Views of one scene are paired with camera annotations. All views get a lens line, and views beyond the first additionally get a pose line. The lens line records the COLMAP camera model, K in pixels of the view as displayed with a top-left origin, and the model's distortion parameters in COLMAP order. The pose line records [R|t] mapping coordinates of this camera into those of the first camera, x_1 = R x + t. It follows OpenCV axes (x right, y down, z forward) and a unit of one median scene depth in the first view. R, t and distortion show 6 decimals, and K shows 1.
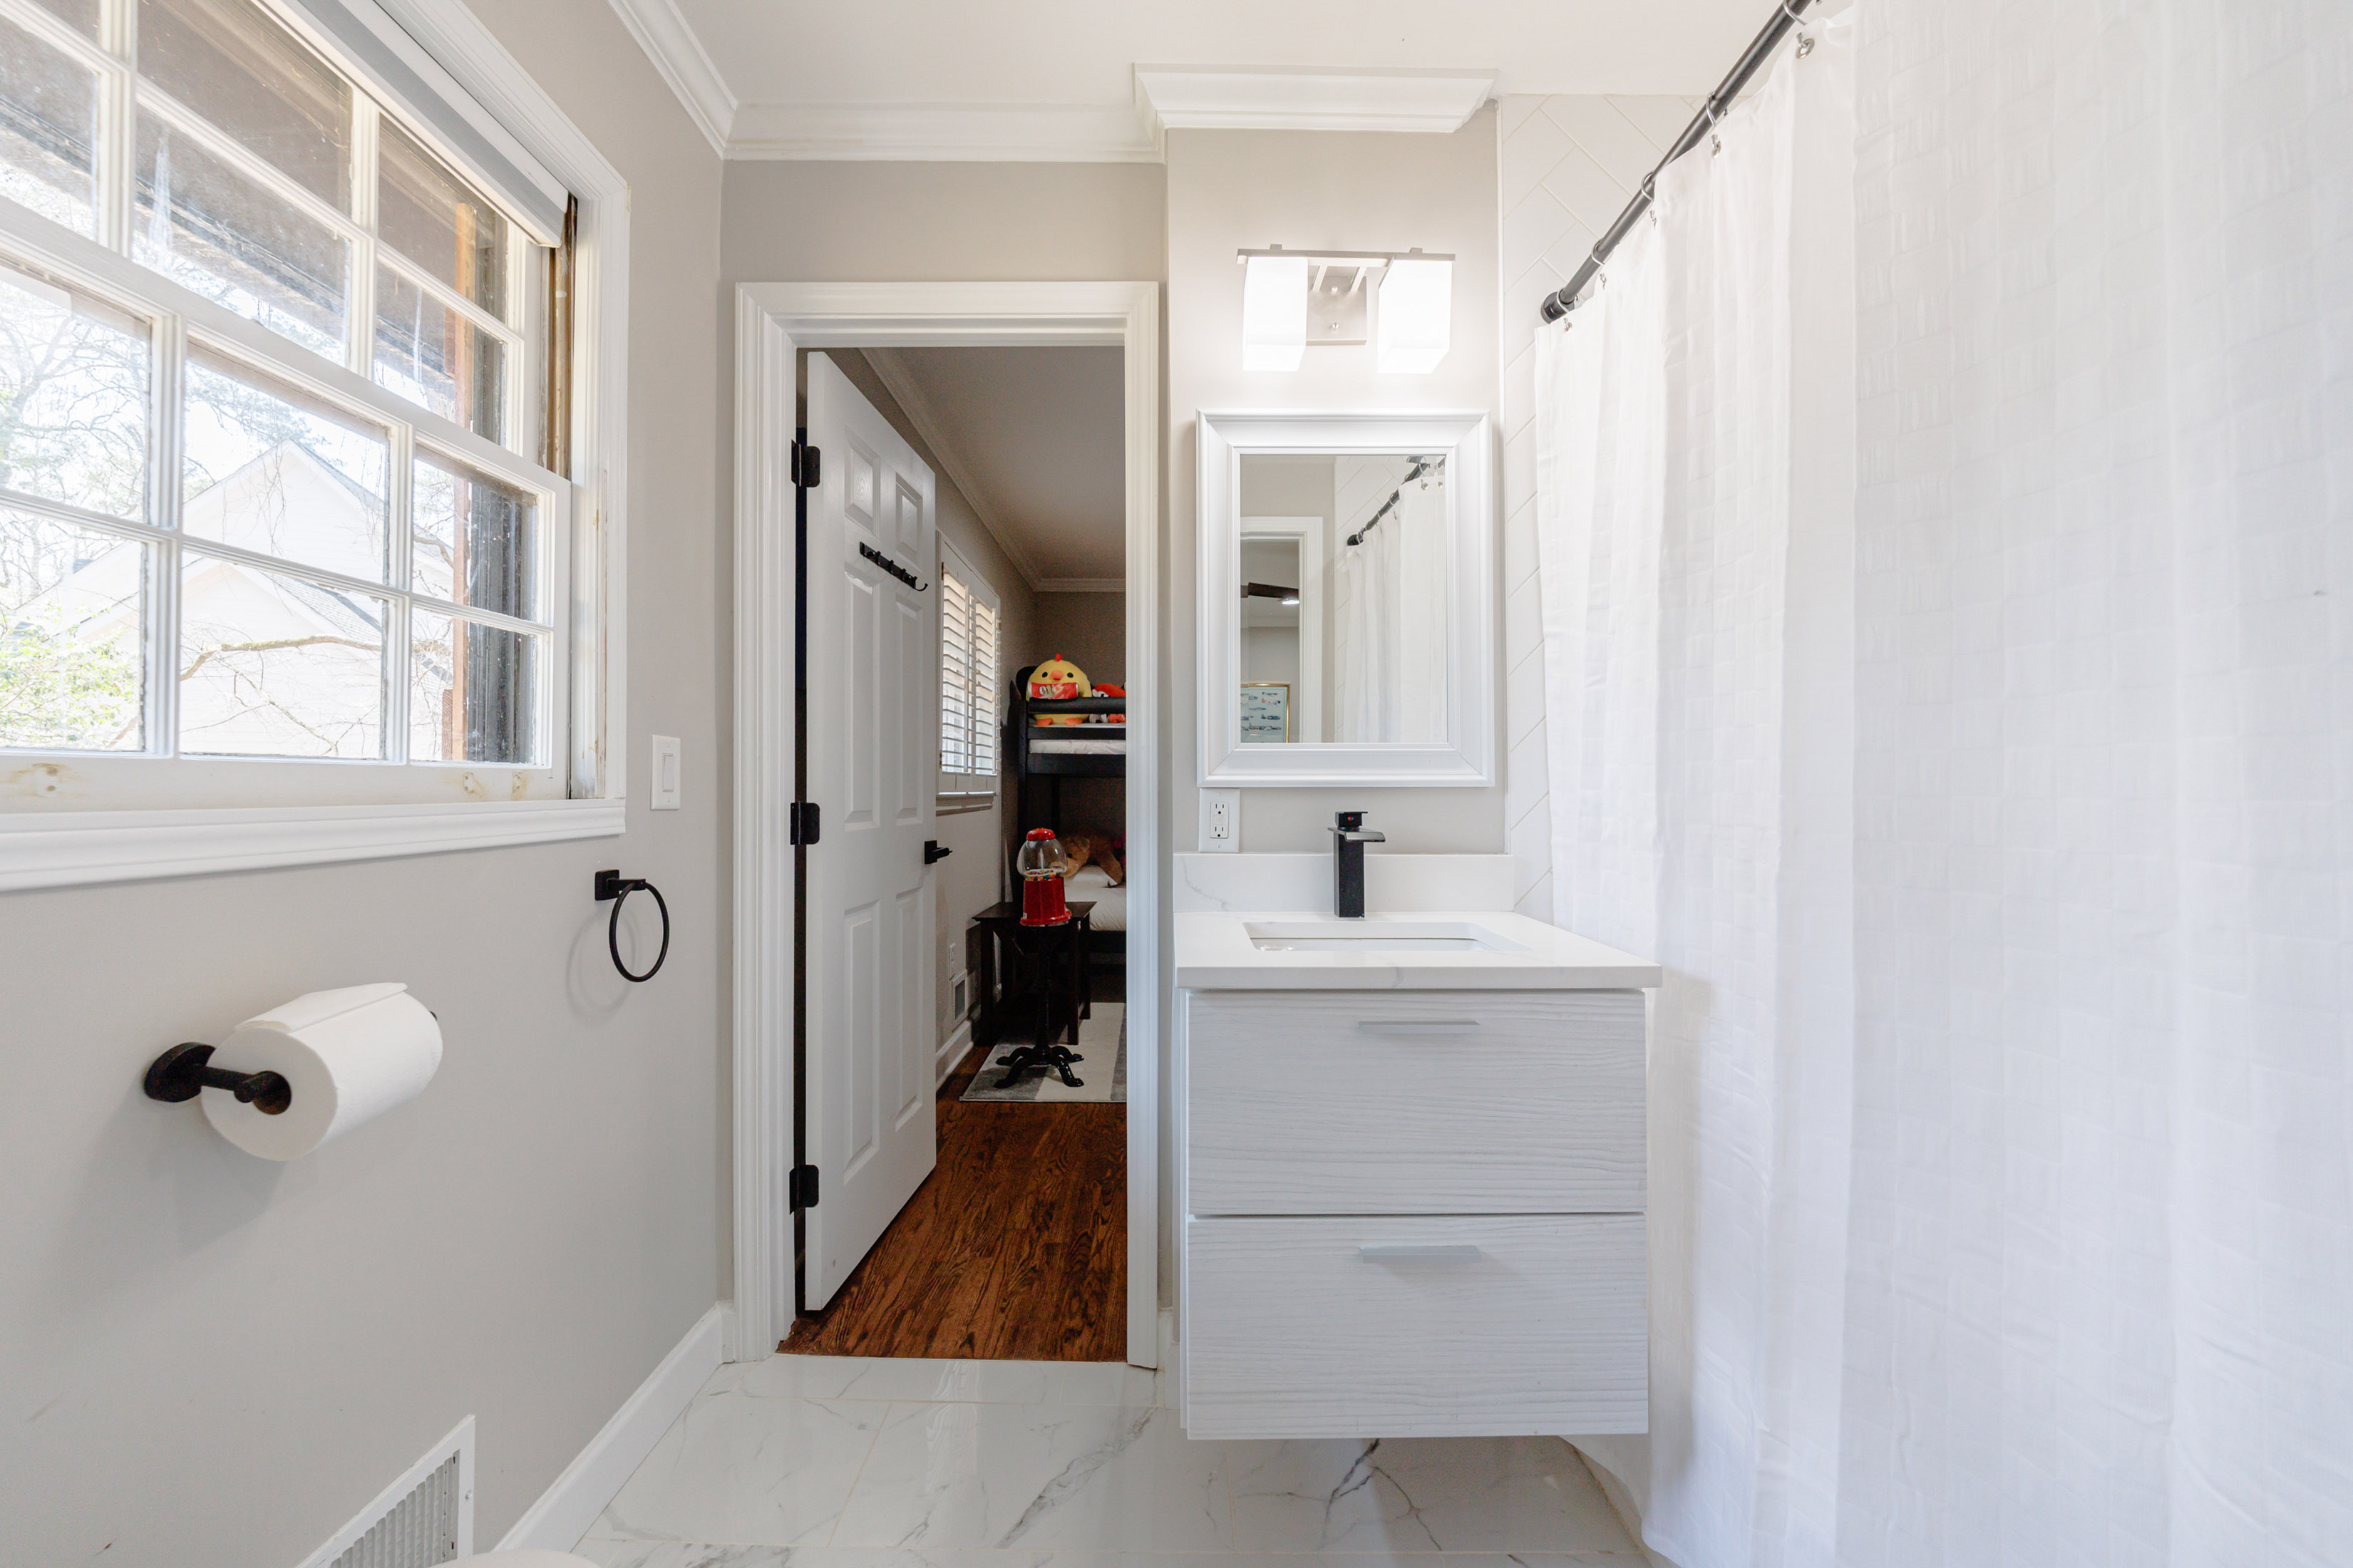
lens RADIAL K [[861.3, 0, 1176.5], [0, 861.3, 784.0], [0, 0, 1]] dist [-0.020940, 0.000049]
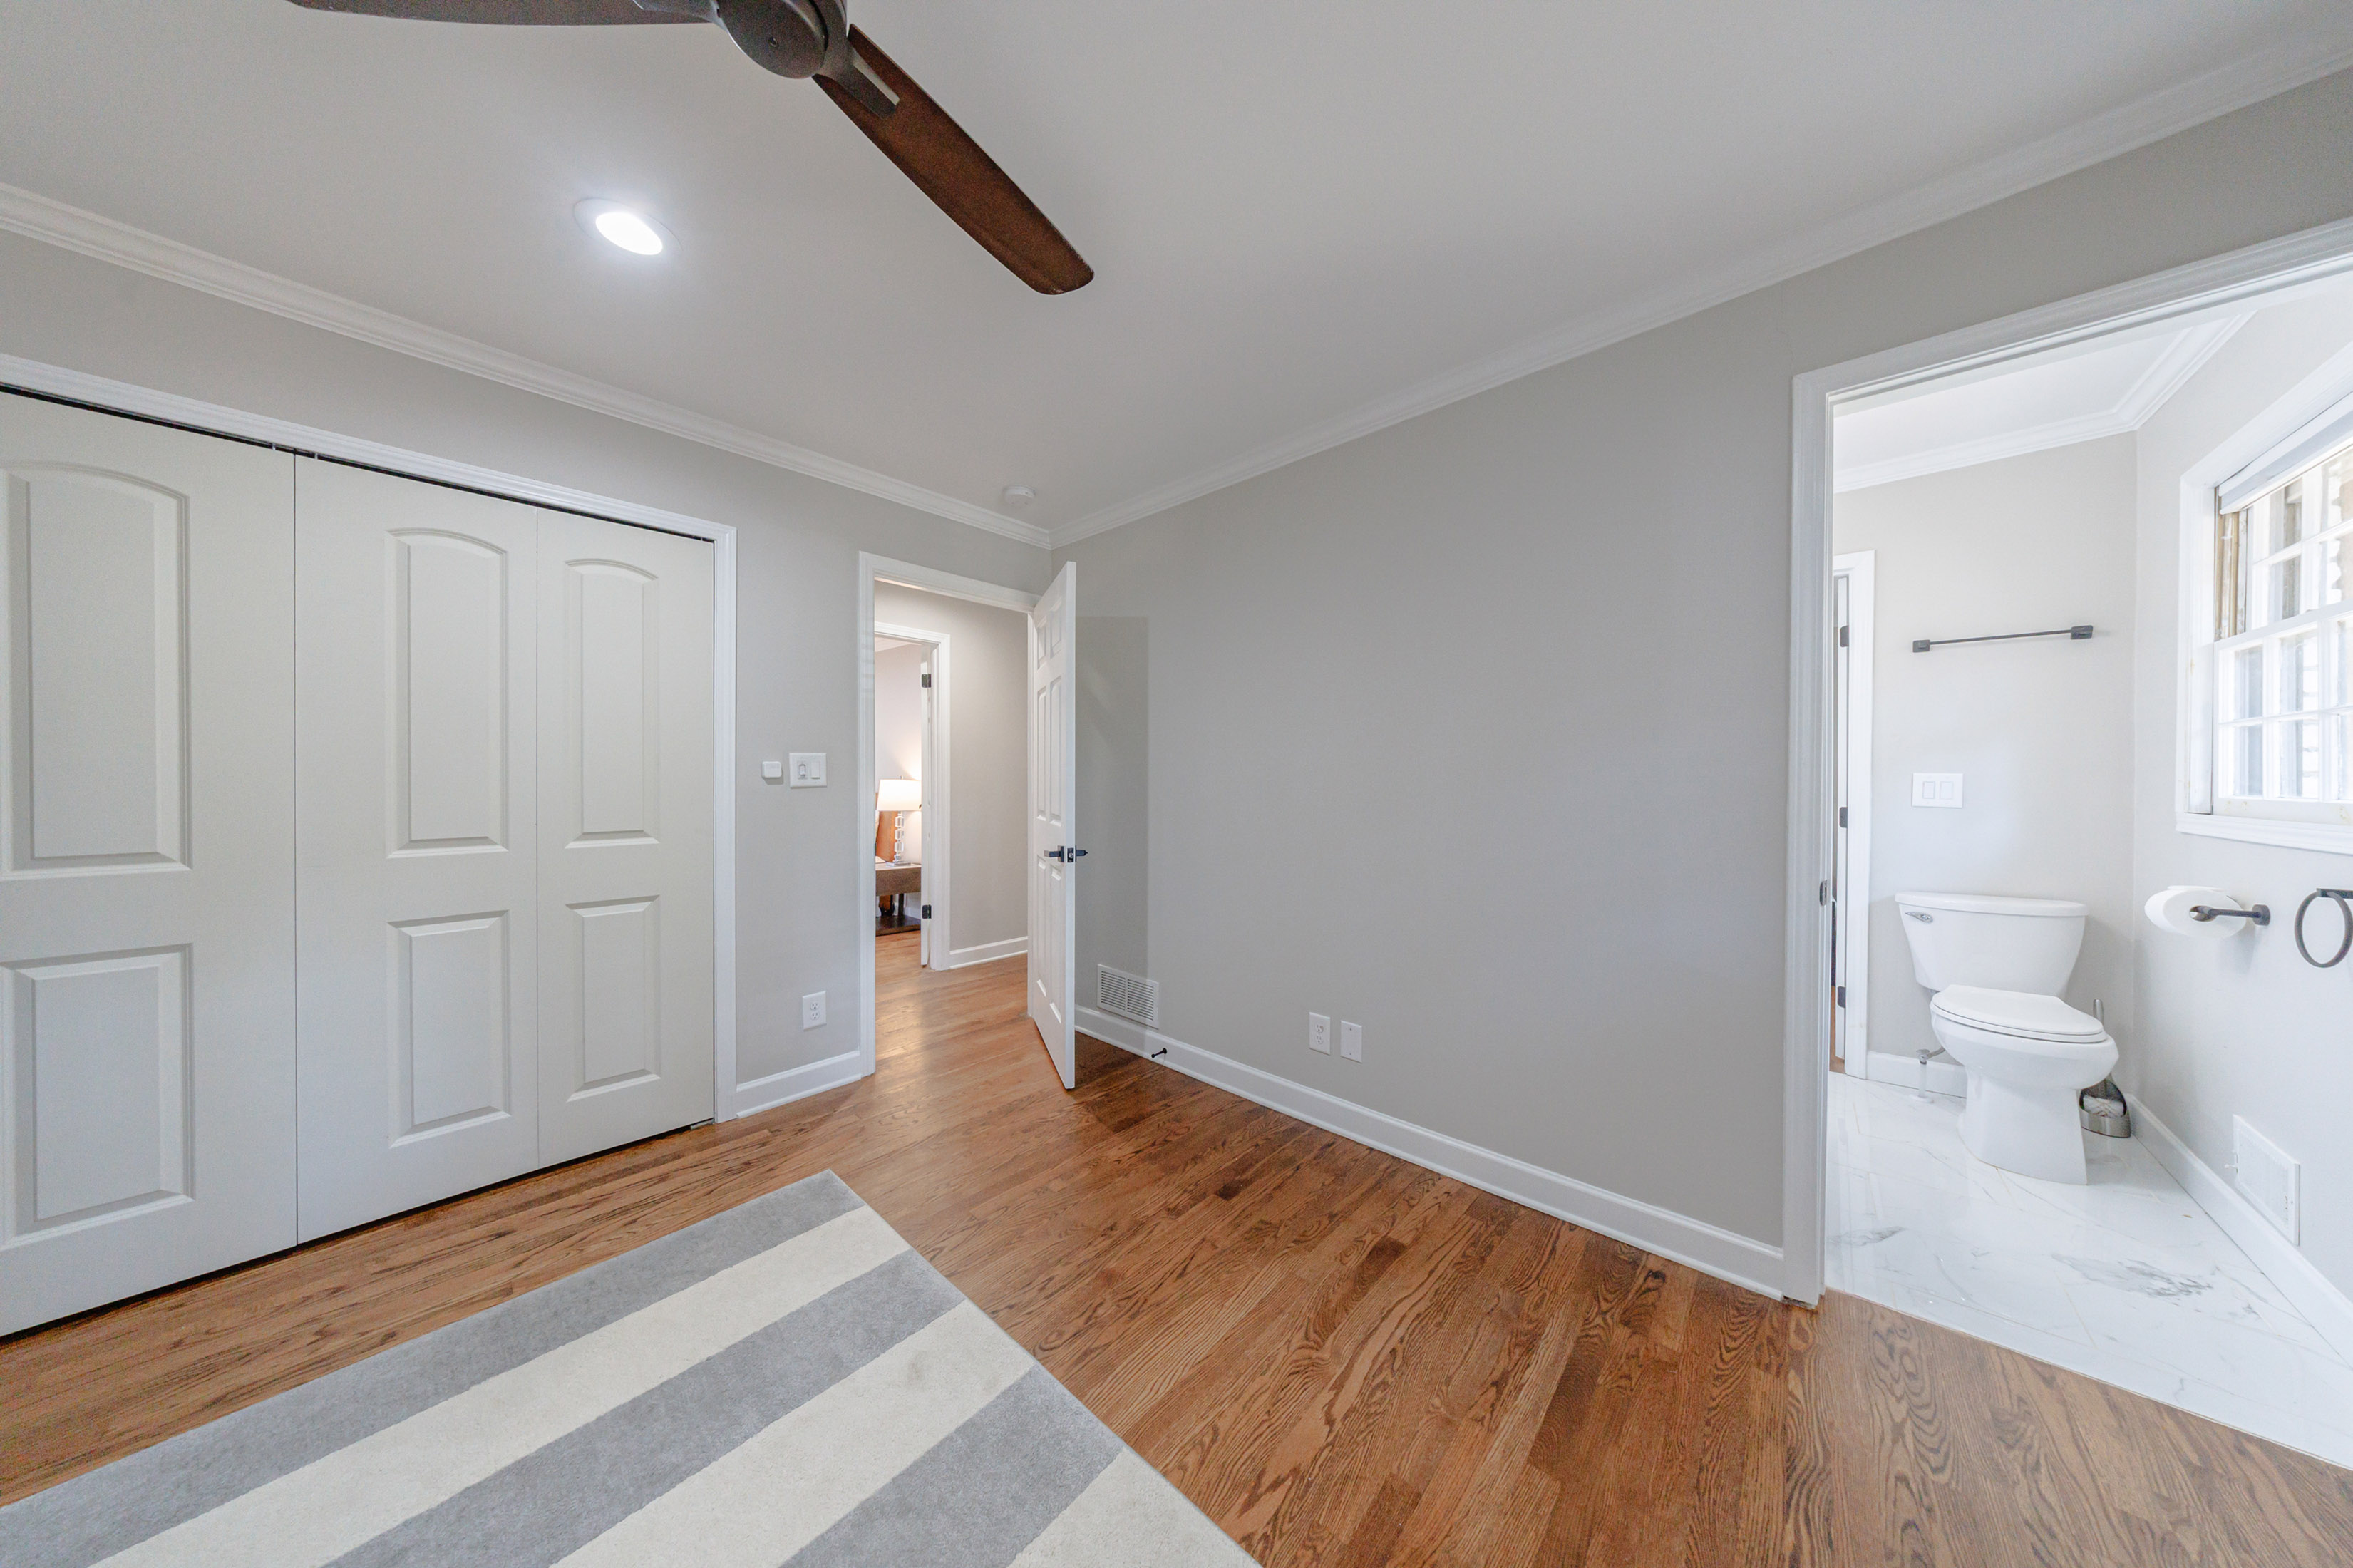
lens RADIAL K [[696.8, 0, 1176.5], [0, 696.8, 784.0], [0, 0, 1]] dist [-0.000467, -0.000057]
pose [[-0.736524, -0.012363, 0.676298, -0.040514], [-0.009325, 0.999924, 0.008123, -0.023292], [-0.676347, -0.000323, -0.736583, 2.301142]]
